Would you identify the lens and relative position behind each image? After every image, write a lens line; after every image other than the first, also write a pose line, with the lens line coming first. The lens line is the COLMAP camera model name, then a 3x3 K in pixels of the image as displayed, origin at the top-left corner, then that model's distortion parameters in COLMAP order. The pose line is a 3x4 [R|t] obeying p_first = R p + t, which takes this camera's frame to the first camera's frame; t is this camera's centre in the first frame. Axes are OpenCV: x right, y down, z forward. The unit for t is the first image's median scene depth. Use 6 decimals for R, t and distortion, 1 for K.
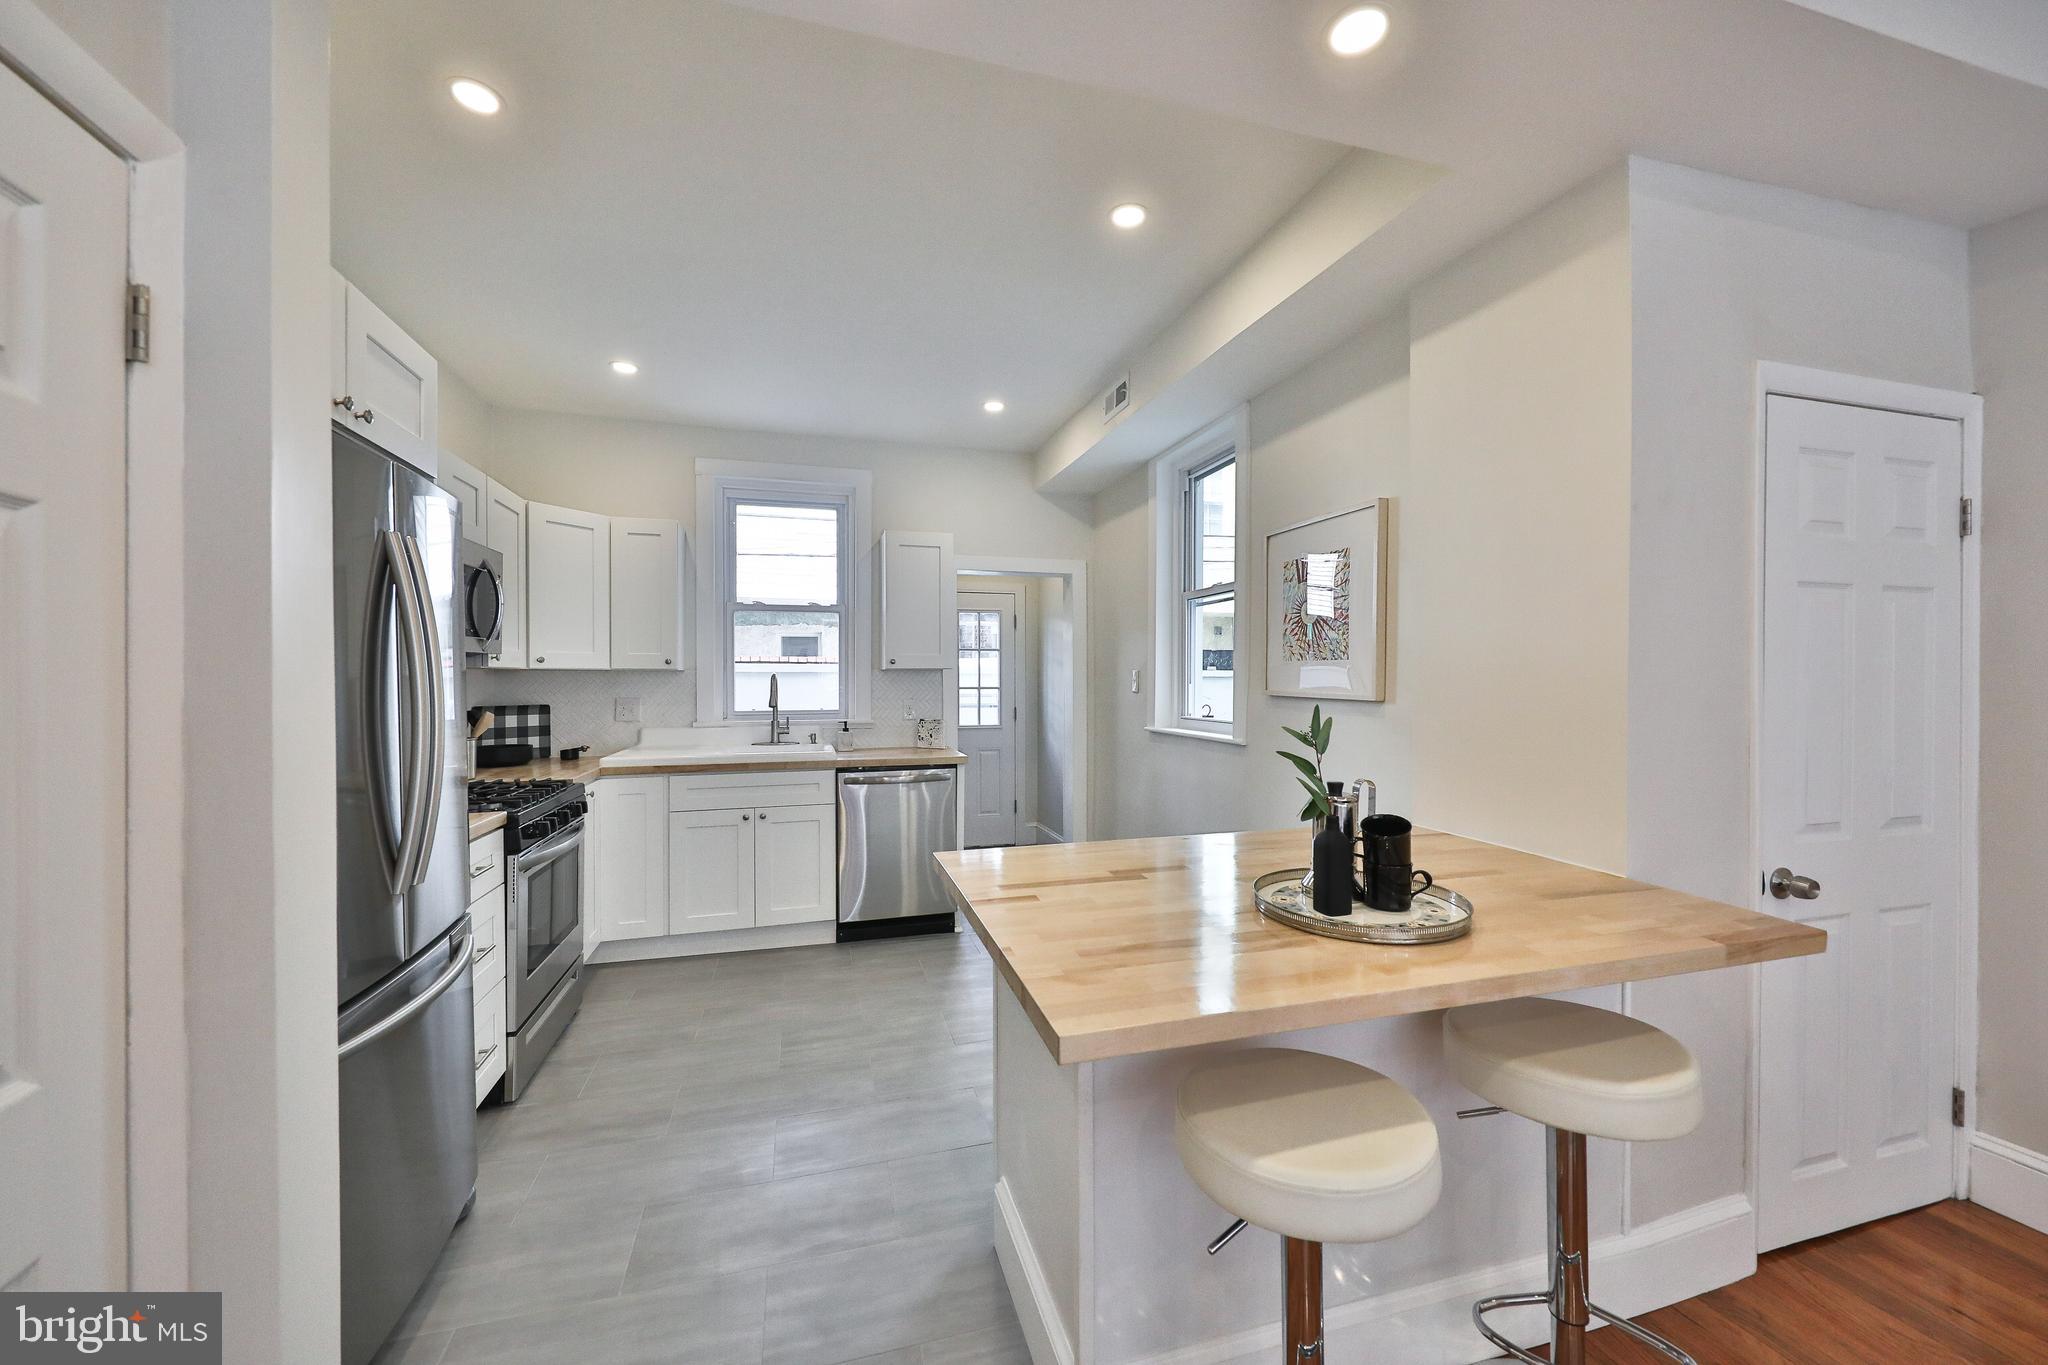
lens RADIAL K [[781.0, 0, 1036.4], [0, 781.0, 683.6], [0, 0, 1]] dist [-0.000139, -0.000213]
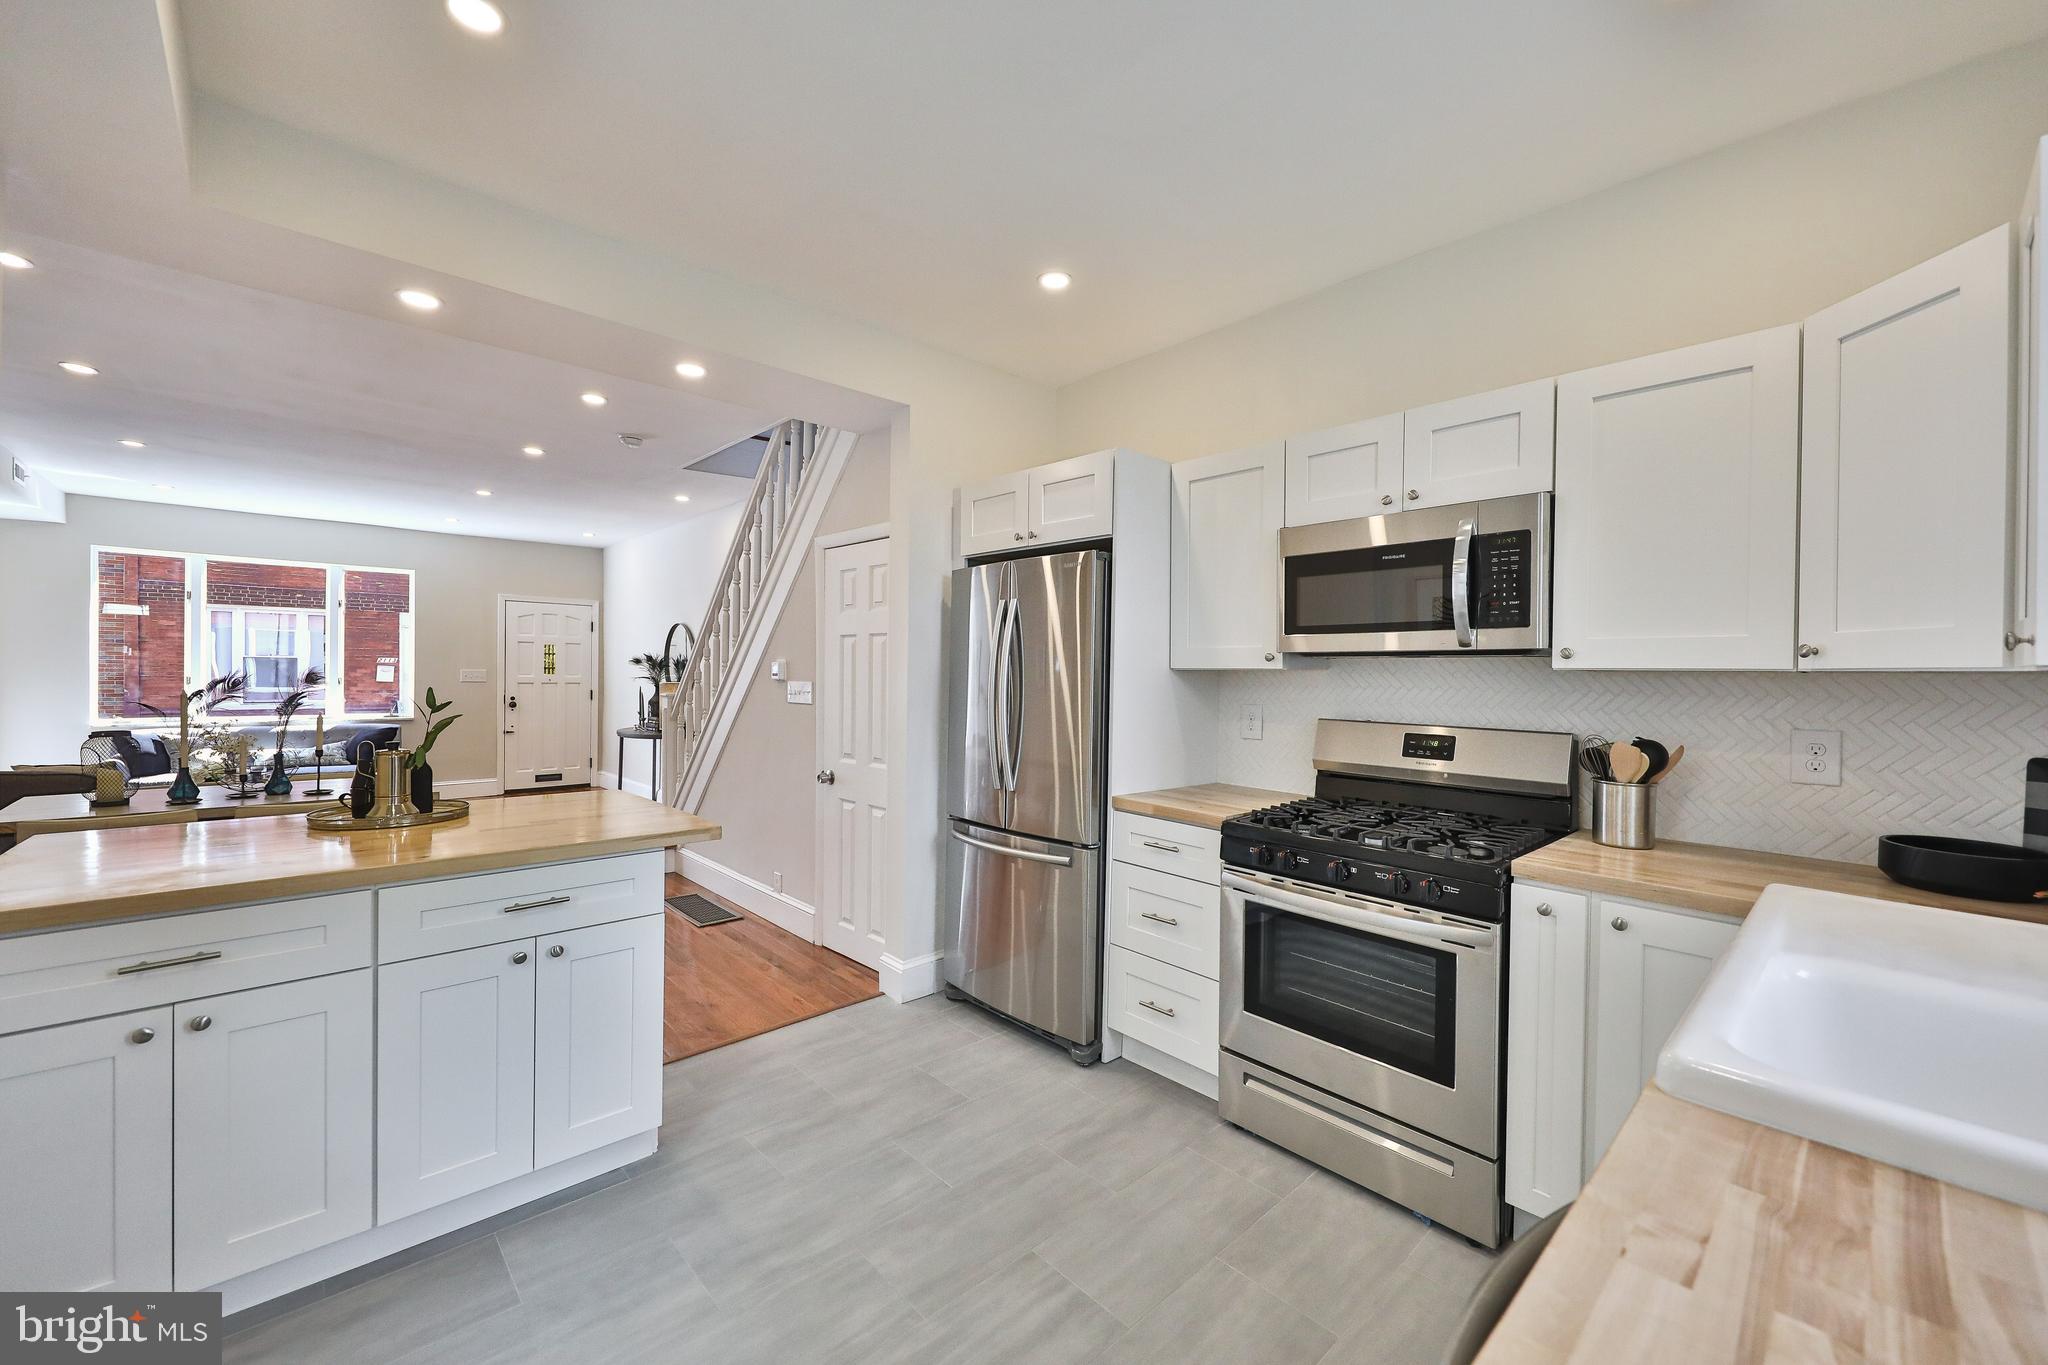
lens RADIAL K [[795.1, 0, 1029.1], [0, 795.1, 678.4], [0, 0, 1]] dist [0.000670, -0.000234]
pose [[-0.898989, -0.007676, -0.437904, -0.011972], [-0.015080, 0.999796, 0.013434, -0.012171], [0.437711, 0.018681, -0.898921, 1.103539]]
